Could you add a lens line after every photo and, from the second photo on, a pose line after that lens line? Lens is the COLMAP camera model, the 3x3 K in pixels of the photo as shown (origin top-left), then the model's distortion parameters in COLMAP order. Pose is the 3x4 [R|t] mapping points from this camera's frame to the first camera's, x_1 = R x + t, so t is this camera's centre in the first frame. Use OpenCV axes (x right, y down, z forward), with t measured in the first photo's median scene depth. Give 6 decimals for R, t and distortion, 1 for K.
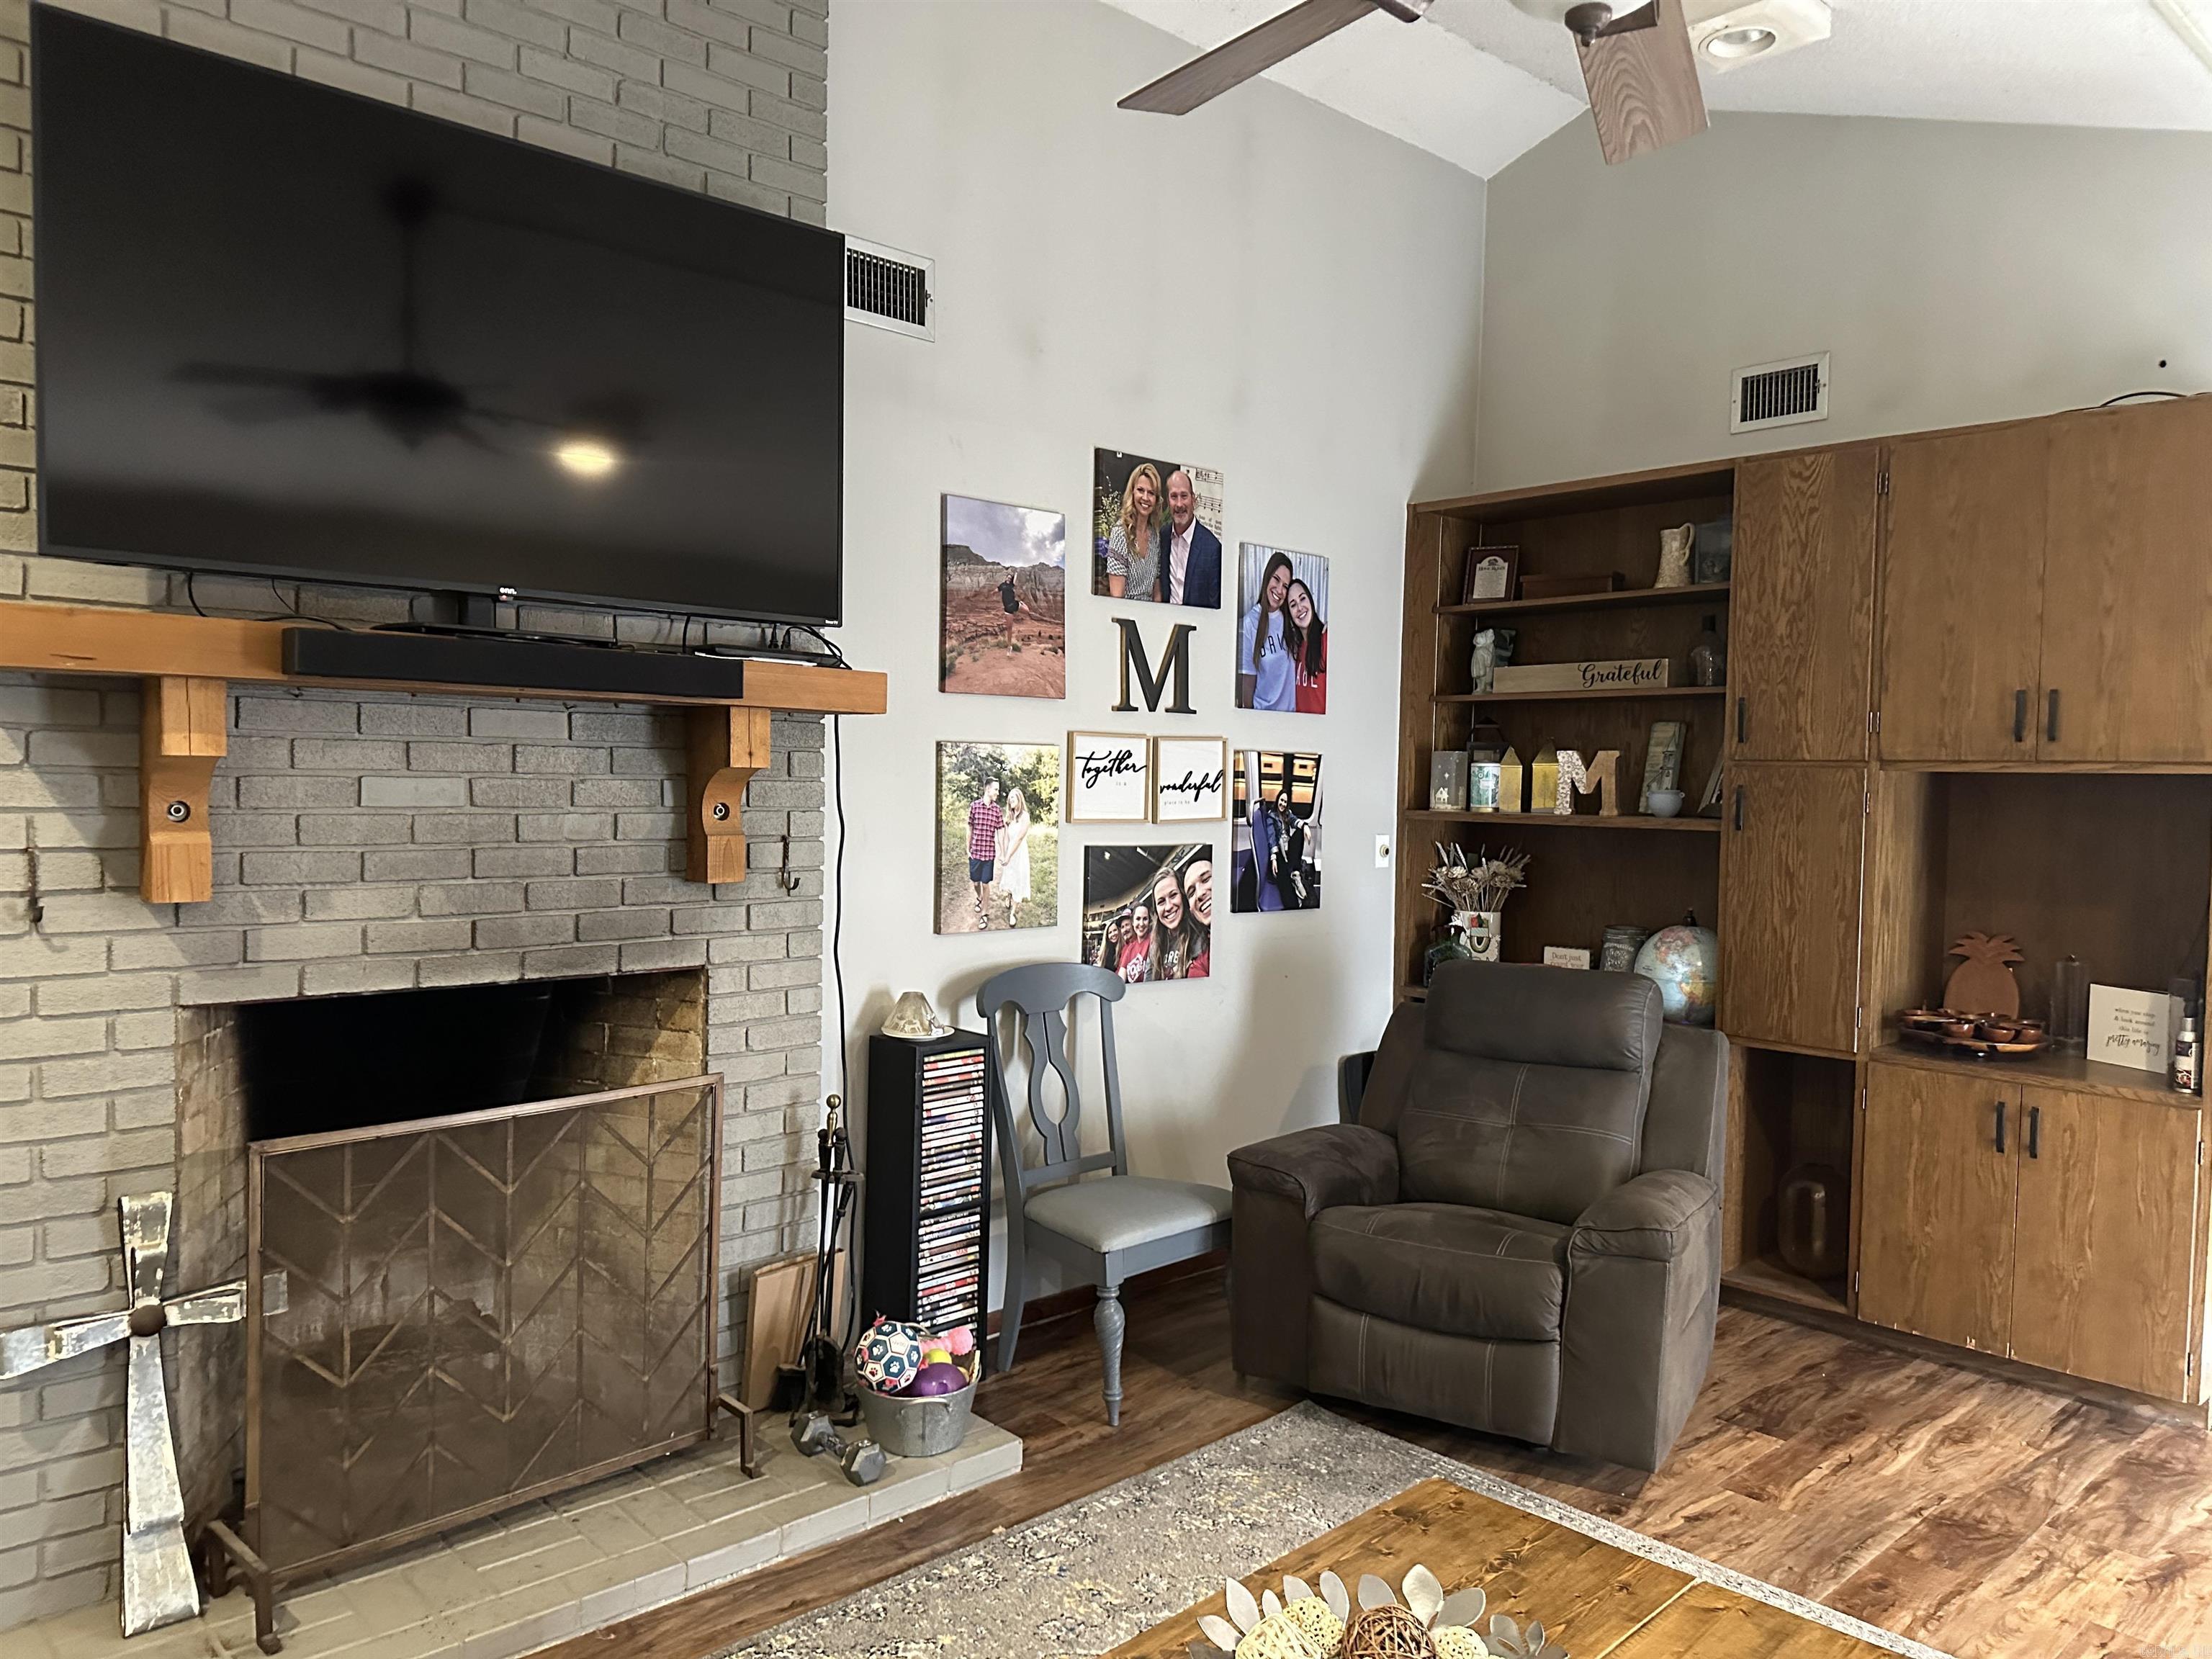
lens RADIAL K [[1556.5, 0, 1106.0], [0, 1556.5, 829.5], [0, 0, 1]] dist [0.173755, -0.263191]
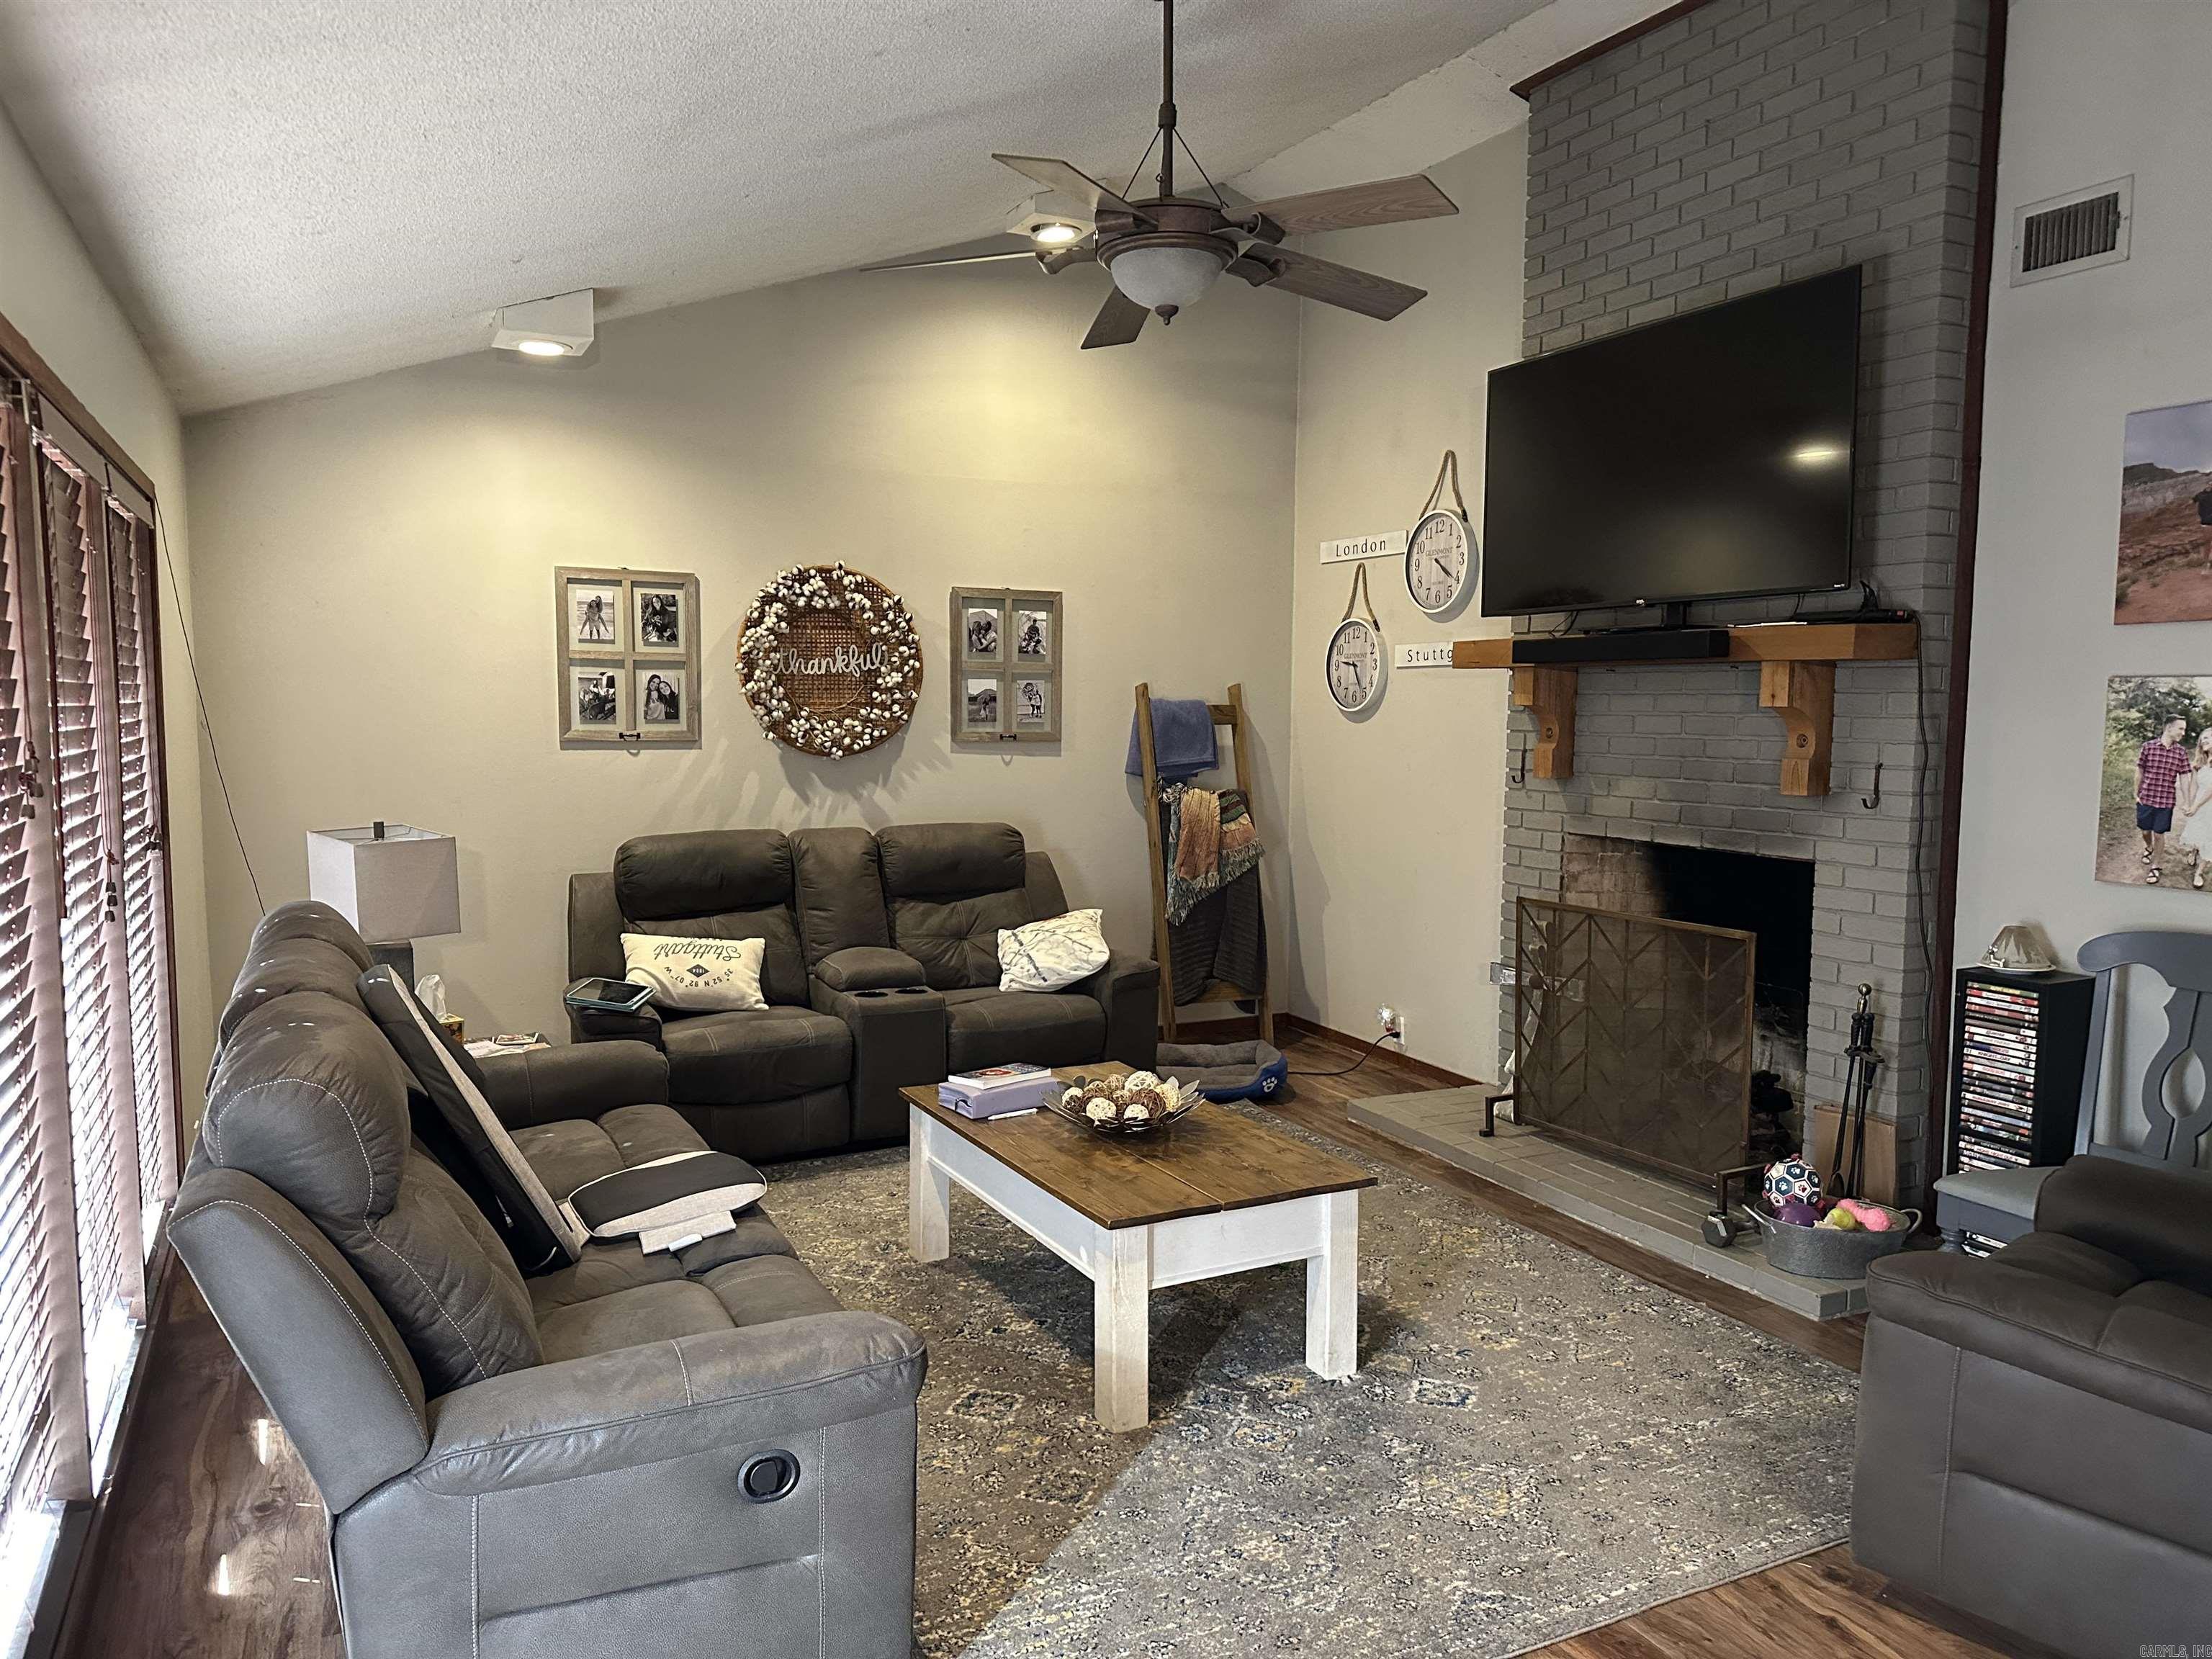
lens RADIAL K [[1556.5, 0, 1106.0], [0, 1556.5, 829.5], [0, 0, 1]] dist [0.173755, -0.263191]
pose [[-0.292475, 0.060501, -0.954357, 1.000128], [-0.042786, 0.996169, 0.076264, -0.012055], [0.955316, 0.063139, -0.288766, 0.703454]]
